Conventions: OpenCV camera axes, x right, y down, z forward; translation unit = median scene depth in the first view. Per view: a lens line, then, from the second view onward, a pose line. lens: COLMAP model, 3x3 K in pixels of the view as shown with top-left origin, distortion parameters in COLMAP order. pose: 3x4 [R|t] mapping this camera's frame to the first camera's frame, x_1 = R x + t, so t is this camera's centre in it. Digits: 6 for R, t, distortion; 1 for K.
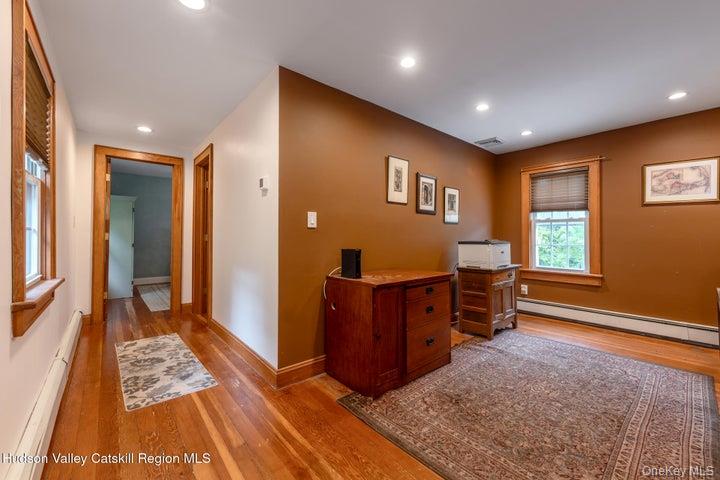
lens RADIAL K [[292.2, 0, 349.3], [0, 292.2, 238.2], [0, 0, 1]] dist [0.001514, 0.000028]
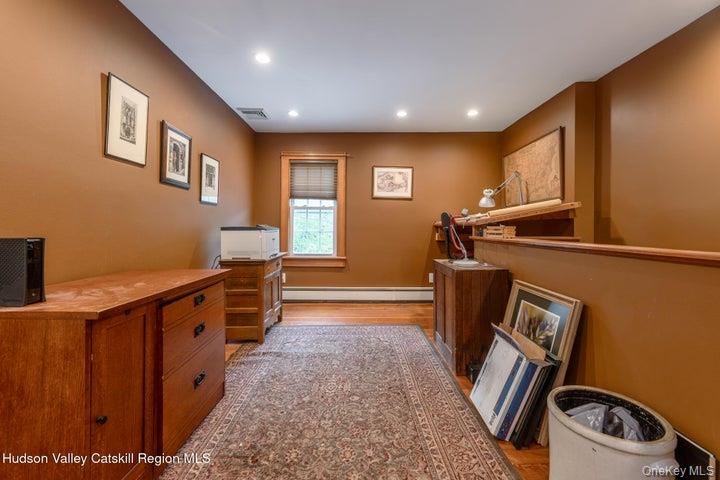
lens RADIAL K [[294.4, 0, 360.5], [0, 294.4, 228.2], [0, 0, 1]] dist [0.001266, -0.002675]
pose [[0.621212, 0.003538, 0.783635, -0.008411], [-0.000924, 0.999992, -0.003782, 0.018391], [-0.783642, 0.001626, 0.621210, 0.246967]]
